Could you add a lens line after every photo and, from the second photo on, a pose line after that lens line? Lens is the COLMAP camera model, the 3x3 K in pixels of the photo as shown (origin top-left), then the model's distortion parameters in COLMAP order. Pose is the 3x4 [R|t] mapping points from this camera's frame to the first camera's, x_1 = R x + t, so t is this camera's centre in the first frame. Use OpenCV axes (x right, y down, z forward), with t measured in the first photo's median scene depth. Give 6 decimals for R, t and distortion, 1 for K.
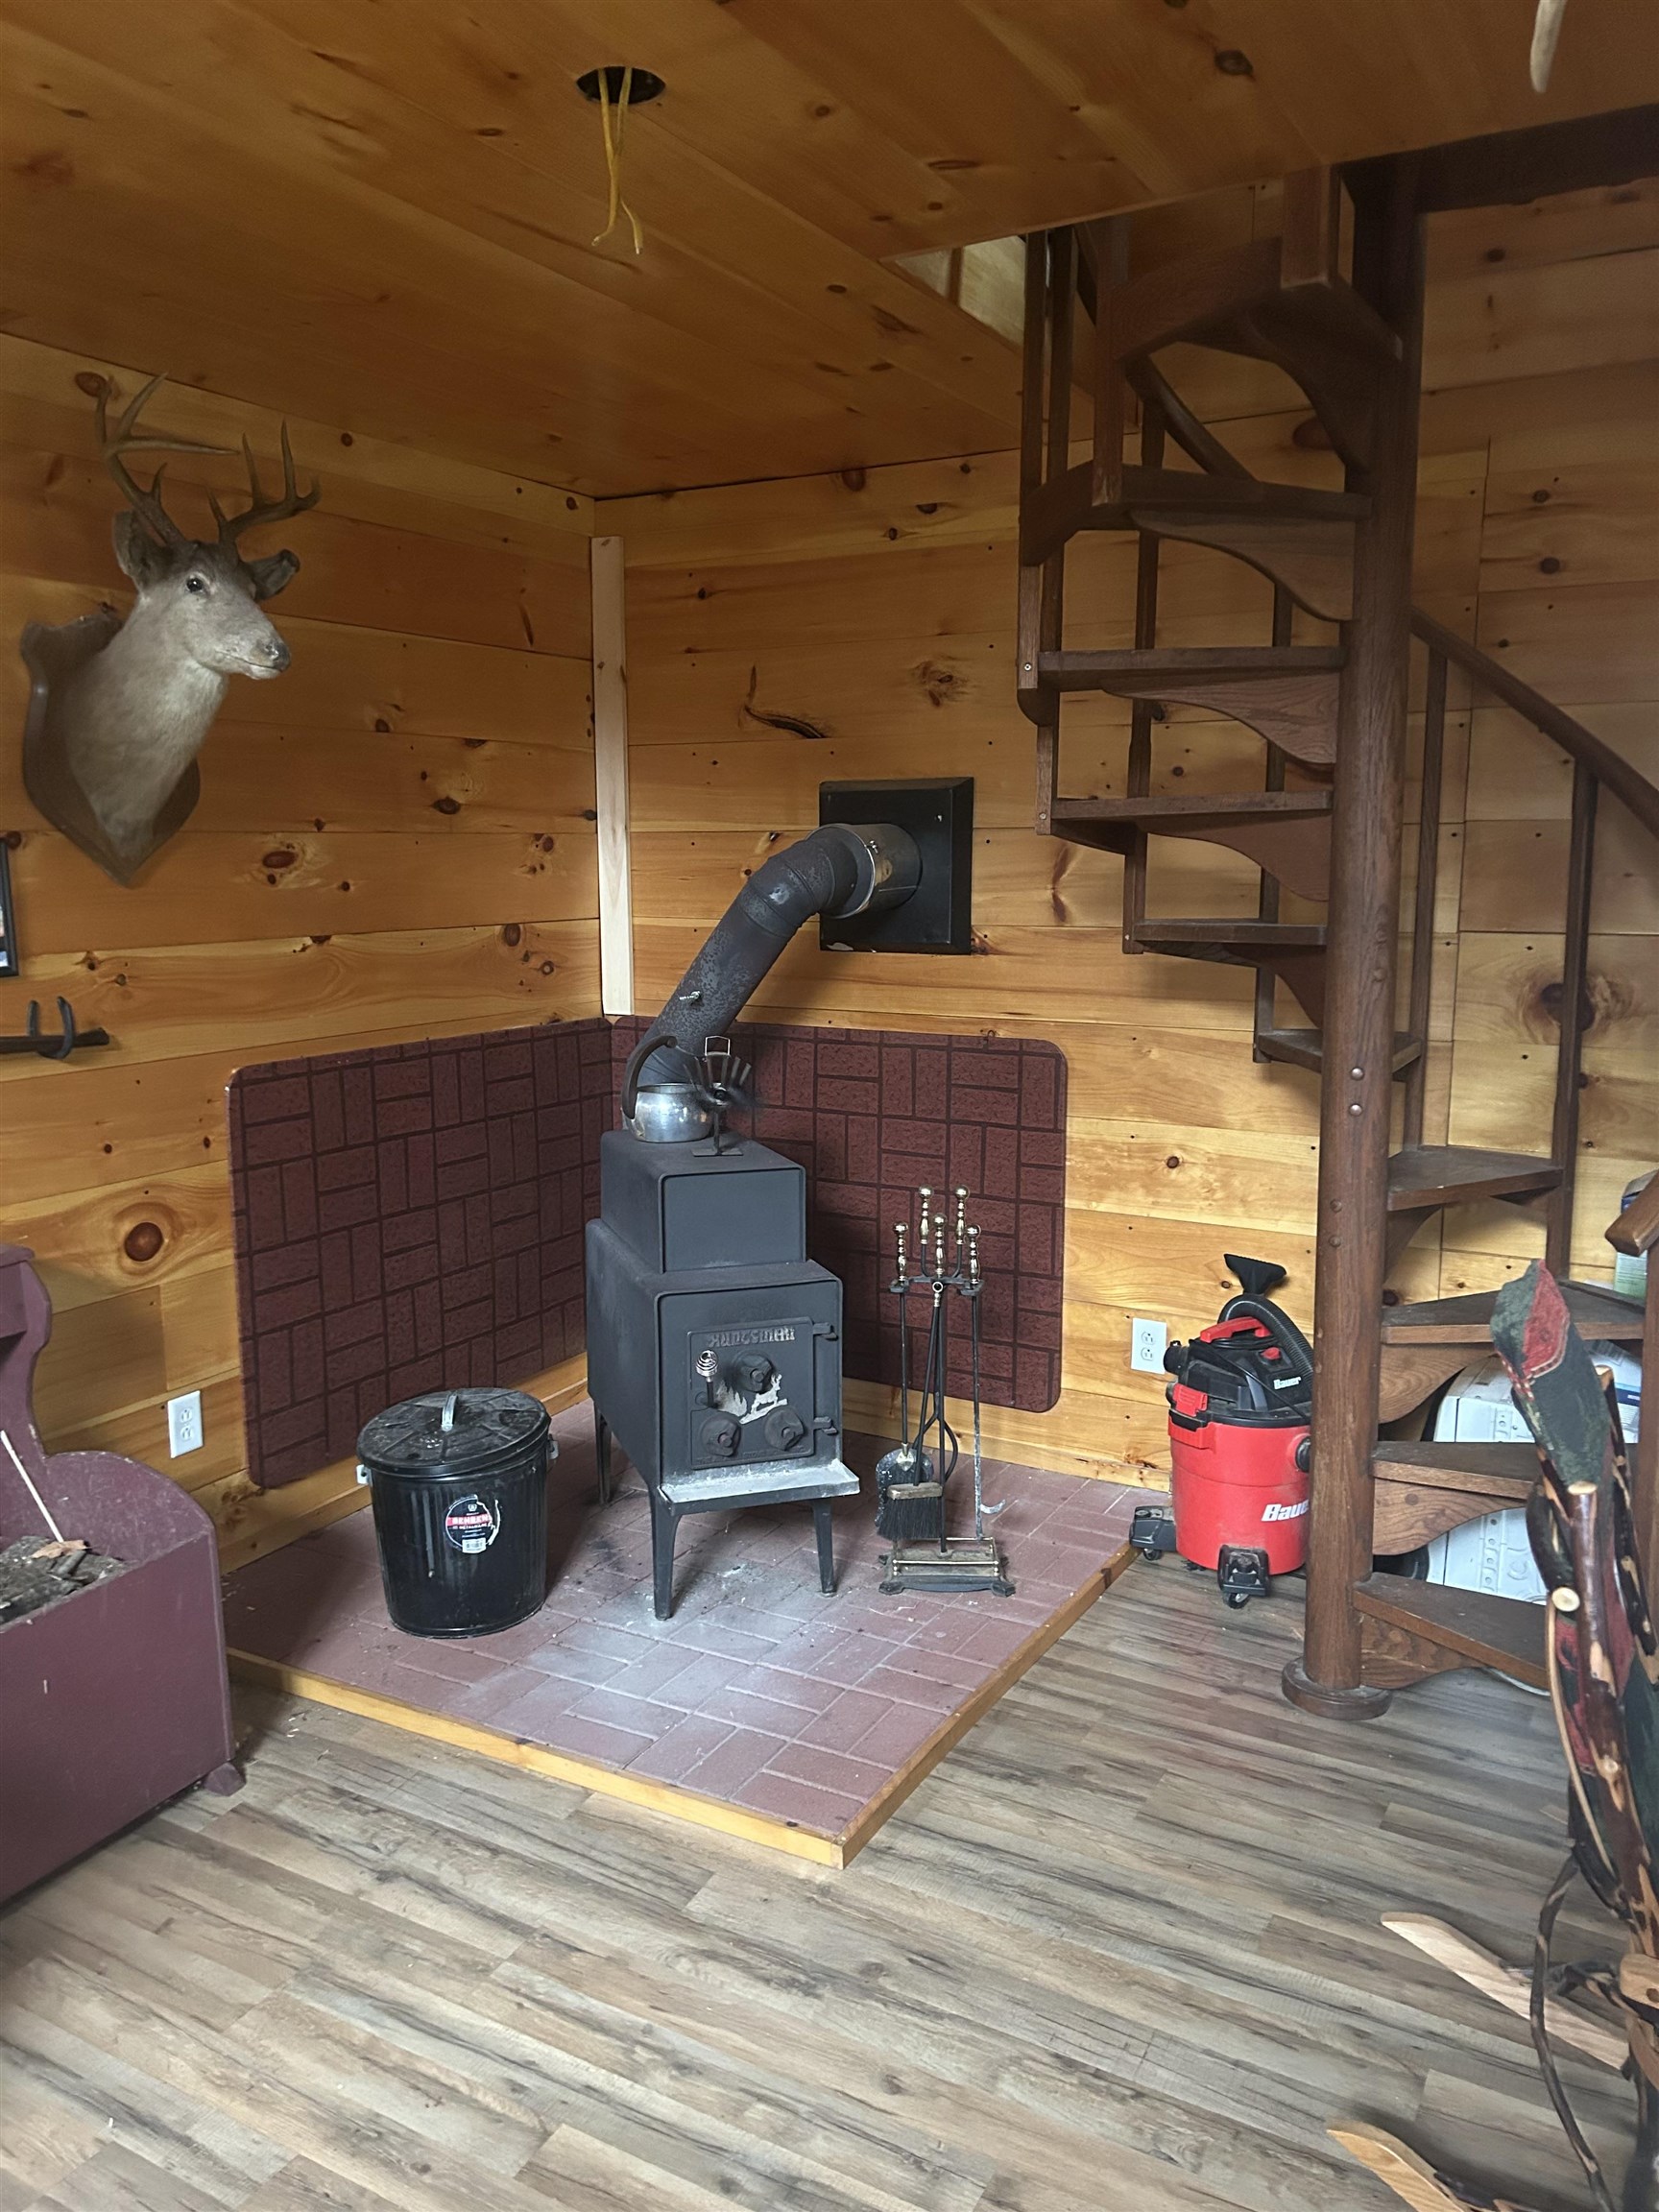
lens RADIAL K [[1637.0, 0, 829.5], [0, 1637.0, 1106.0], [0, 0, 1]] dist [0.085930, -0.102893]
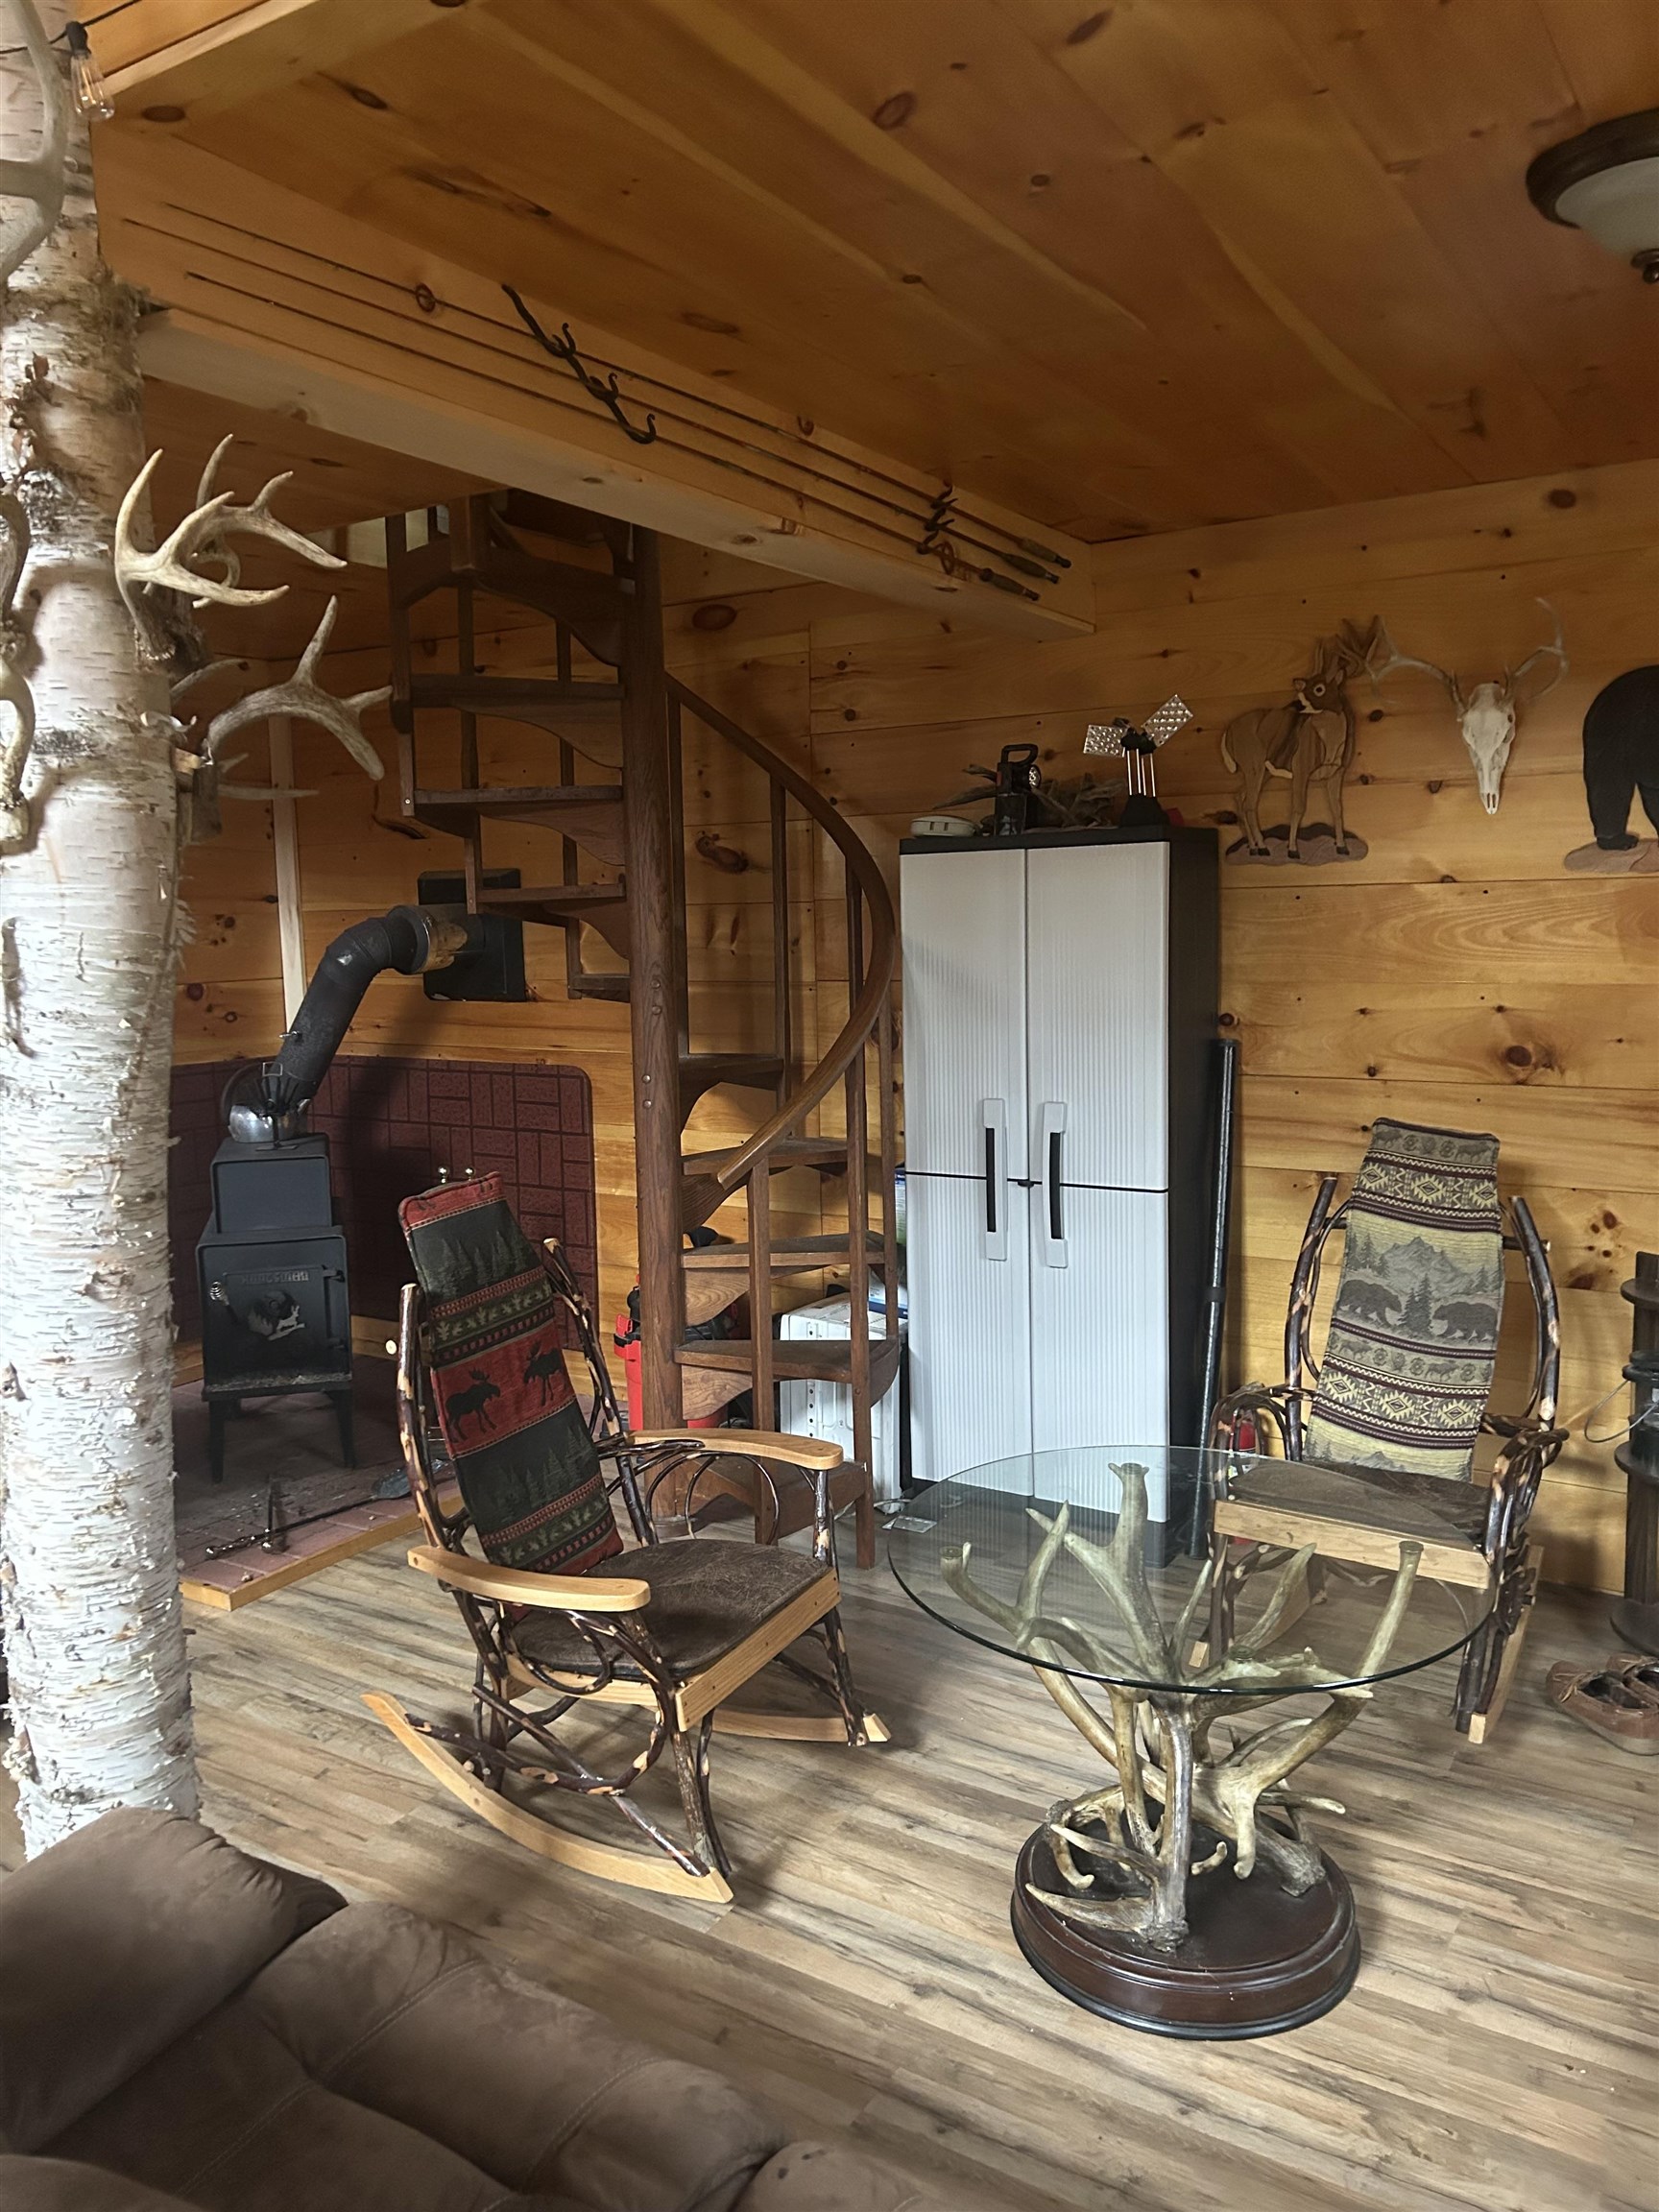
lens RADIAL K [[1635.2, 0, 832.6], [0, 1635.2, 1116.0], [0, 0, 1]] dist [0.083755, -0.164572]
pose [[0.998734, -0.012930, -0.048617, 0.404180], [0.011419, 0.999447, -0.031222, 0.044014], [0.048993, 0.030627, 0.998329, -0.302348]]
